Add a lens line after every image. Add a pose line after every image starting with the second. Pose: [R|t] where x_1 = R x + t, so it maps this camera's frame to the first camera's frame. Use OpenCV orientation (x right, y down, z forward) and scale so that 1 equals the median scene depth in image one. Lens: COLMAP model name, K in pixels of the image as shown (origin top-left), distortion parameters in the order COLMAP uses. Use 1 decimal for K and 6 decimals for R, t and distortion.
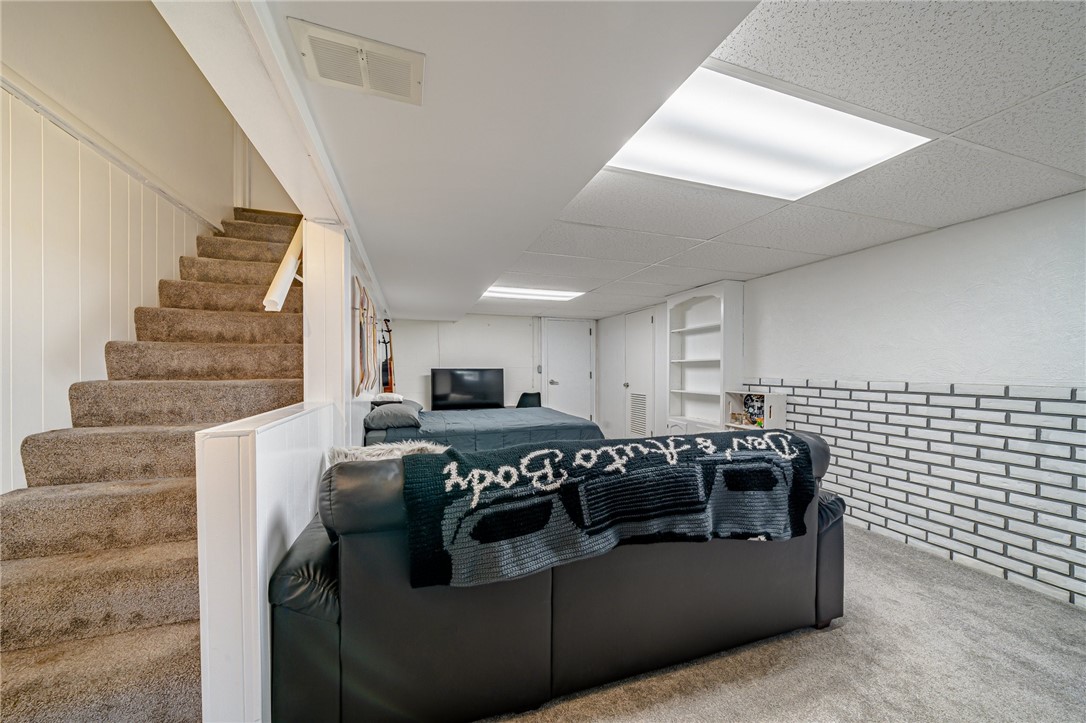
lens RADIAL K [[378.1, 0, 542.4], [0, 378.1, 371.6], [0, 0, 1]] dist [-0.001895, -0.000081]
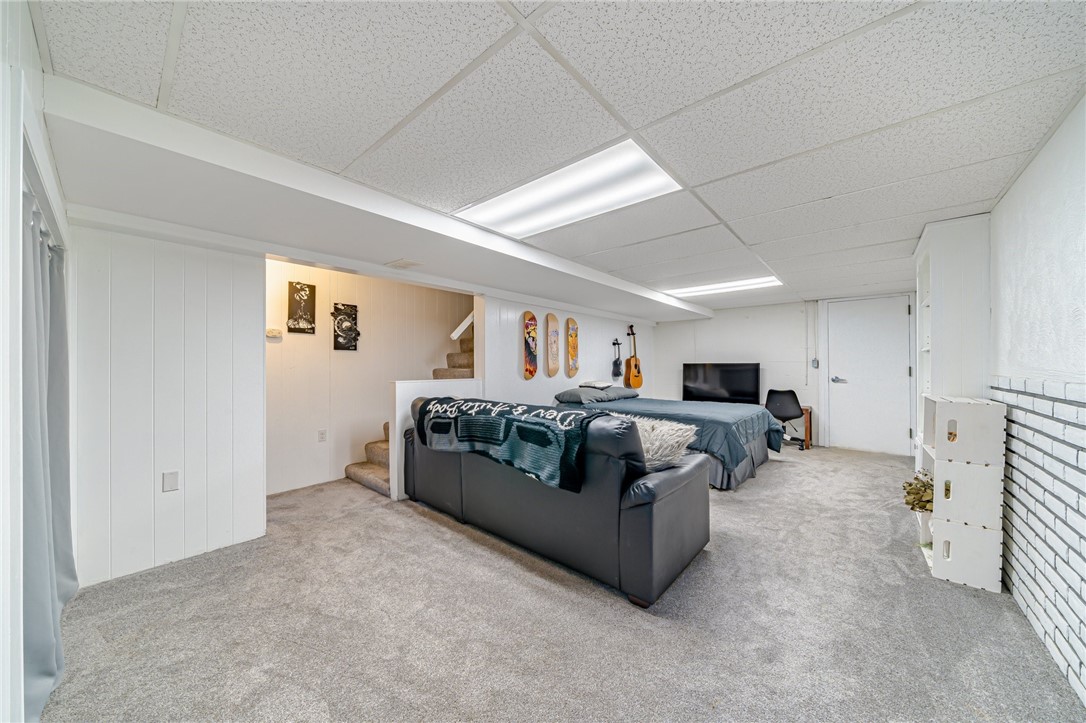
lens RADIAL K [[378.1, 0, 542.2], [0, 378.1, 363.3], [0, 0, 1]] dist [-0.001895, -0.000081]
pose [[0.507833, -0.006696, -0.861429, 1.878543], [-0.002821, 0.999952, -0.009436, 0.014136], [0.861451, 0.007222, 0.507790, 0.281225]]
